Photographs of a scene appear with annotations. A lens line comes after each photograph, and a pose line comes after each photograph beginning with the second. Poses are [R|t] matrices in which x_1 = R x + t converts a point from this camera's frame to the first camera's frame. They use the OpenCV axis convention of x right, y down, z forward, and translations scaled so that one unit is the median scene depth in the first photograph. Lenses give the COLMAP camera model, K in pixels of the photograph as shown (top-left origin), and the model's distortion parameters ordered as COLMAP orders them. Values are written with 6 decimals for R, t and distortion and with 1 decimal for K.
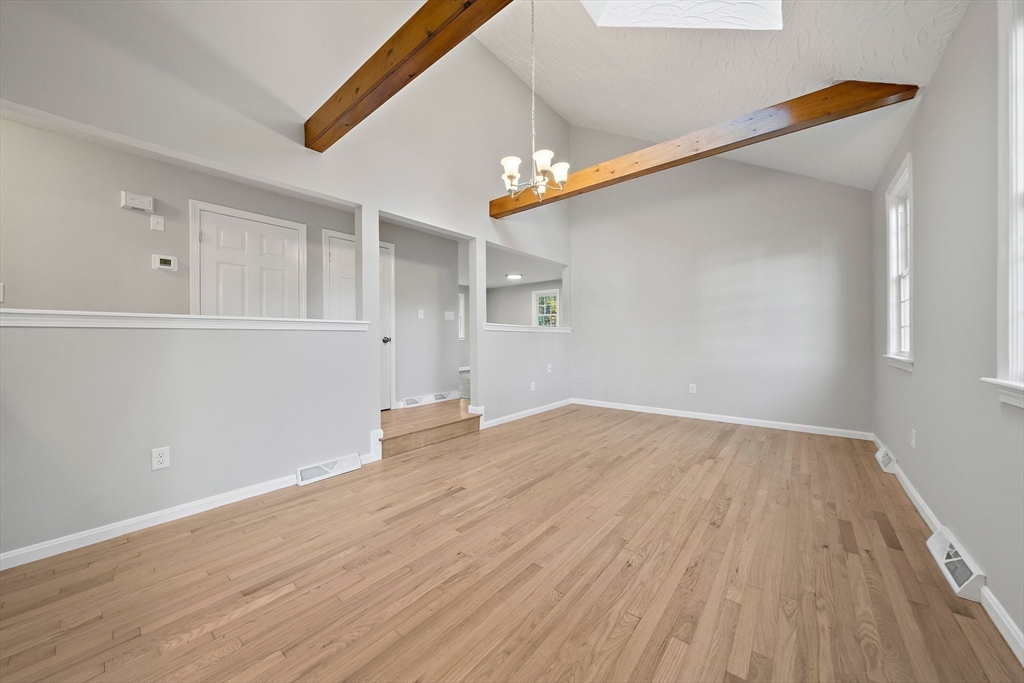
lens RADIAL K [[341.1, 0, 533.0], [0, 341.1, 340.0], [0, 0, 1]] dist [-0.007912, -0.000030]
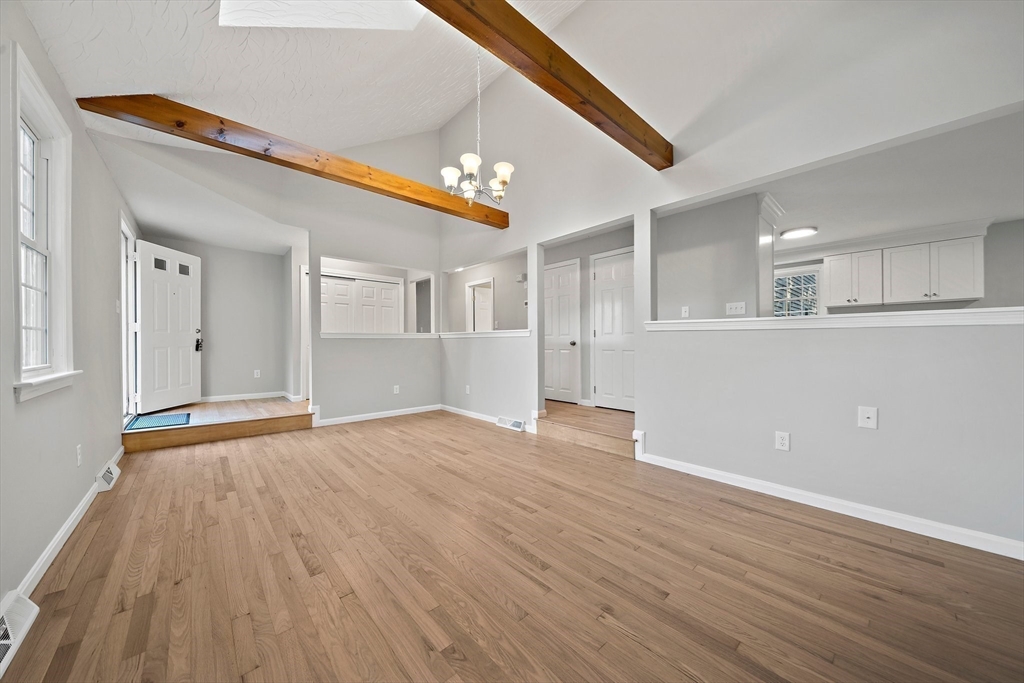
lens RADIAL K [[359.4, 0, 515.2], [0, 359.4, 339.5], [0, 0, 1]] dist [-0.006095, 0.000060]
pose [[-0.169458, 0.001067, -0.985537, 1.073751], [-0.000135, 0.999999, 0.001106, -0.016691], [0.985537, 0.000320, -0.169458, 1.333022]]
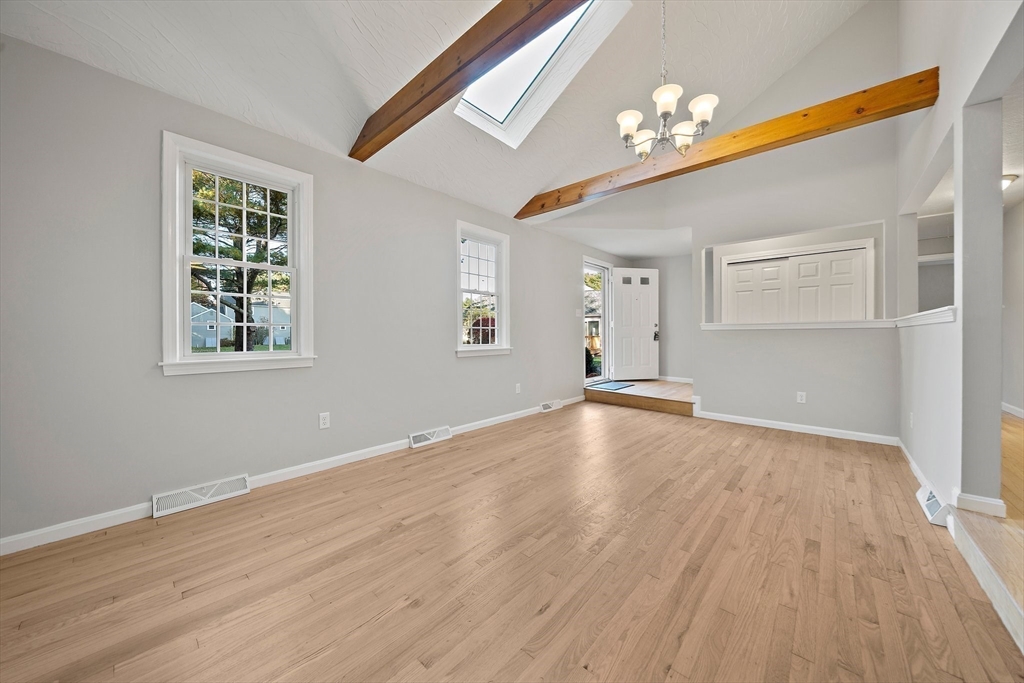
lens RADIAL K [[359.4, 0, 515.2], [0, 359.4, 339.5], [0, 0, 1]] dist [-0.006095, 0.000060]
pose [[-0.996095, 0.007563, 0.087966, 0.283150], [0.009229, 0.999785, 0.018546, -0.016227], [-0.087807, 0.019286, -0.995951, 1.921865]]
